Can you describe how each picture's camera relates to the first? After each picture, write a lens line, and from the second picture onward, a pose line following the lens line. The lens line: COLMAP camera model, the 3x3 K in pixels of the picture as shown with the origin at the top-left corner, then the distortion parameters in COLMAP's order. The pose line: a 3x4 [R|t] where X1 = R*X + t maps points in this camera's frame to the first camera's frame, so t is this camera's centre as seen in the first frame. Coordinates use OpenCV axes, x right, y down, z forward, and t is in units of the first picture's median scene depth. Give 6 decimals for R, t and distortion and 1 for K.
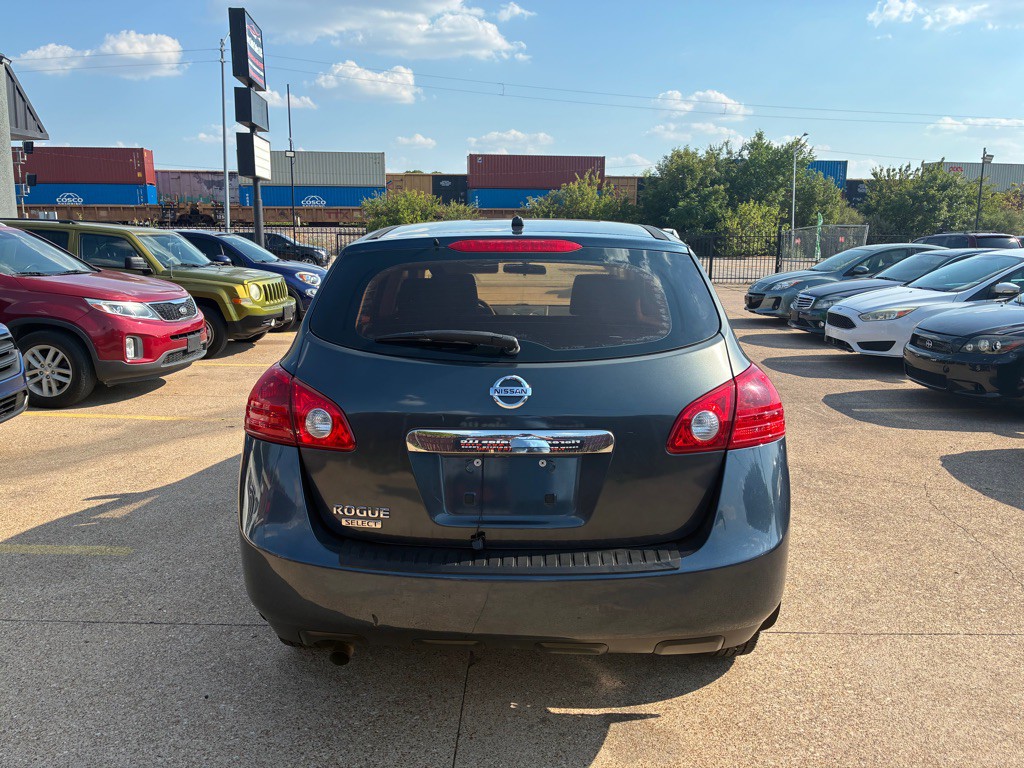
lens RADIAL K [[772.5, 0, 513.7], [0, 772.5, 381.0], [0, 0, 1]] dist [0.050950, -0.079602]
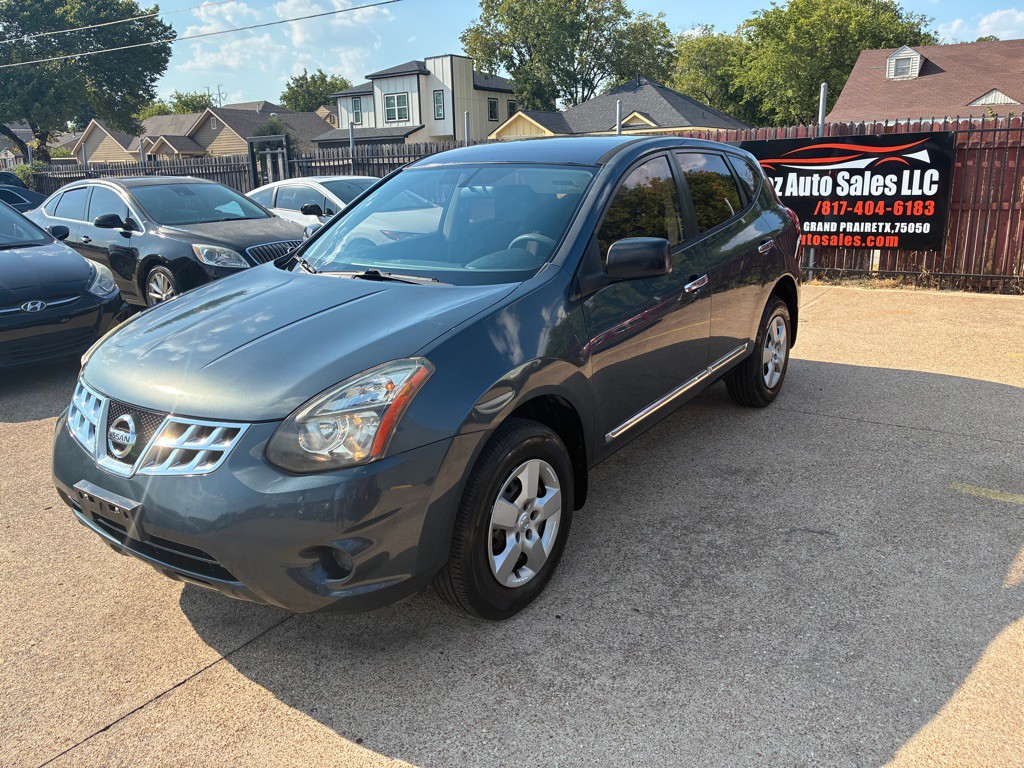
lens RADIAL K [[772.5, 0, 504.7], [0, 772.5, 370.2], [0, 0, 1]] dist [0.050950, -0.079602]
pose [[-0.825591, -0.128240, 0.549503, -0.365199], [0.126404, 0.907052, 0.401596, -0.232268], [-0.549929, 0.401014, -0.732644, 1.288564]]
